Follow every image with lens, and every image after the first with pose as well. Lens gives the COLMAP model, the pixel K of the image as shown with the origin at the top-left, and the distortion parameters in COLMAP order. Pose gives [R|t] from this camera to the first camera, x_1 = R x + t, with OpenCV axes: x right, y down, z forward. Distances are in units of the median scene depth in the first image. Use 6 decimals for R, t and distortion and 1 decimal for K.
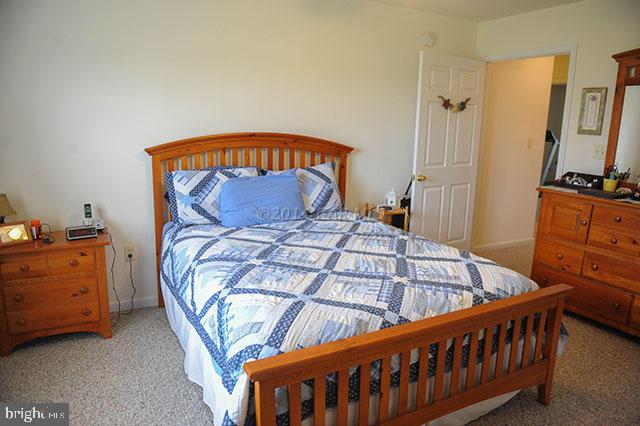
lens RADIAL K [[439.0, 0, 323.0], [0, 439.0, 211.8], [0, 0, 1]] dist [-0.048268, -0.001621]
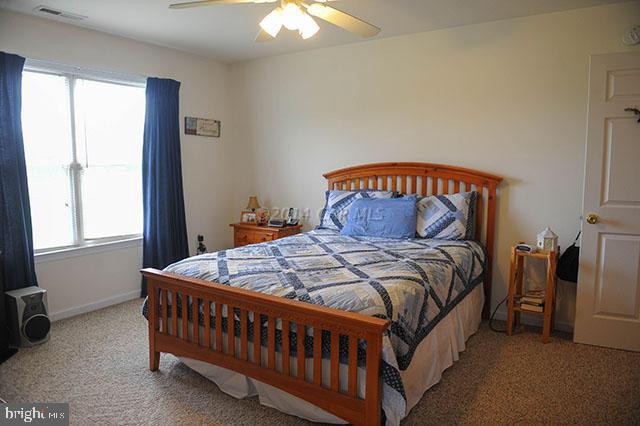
lens RADIAL K [[439.0, 0, 323.0], [0, 439.0, 211.8], [0, 0, 1]] dist [-0.048268, -0.001621]
pose [[0.481744, 0.070023, -0.873510, 0.751372], [-0.166377, 0.985980, -0.012719, -0.003452], [0.860373, 0.151460, 0.486640, 0.274718]]
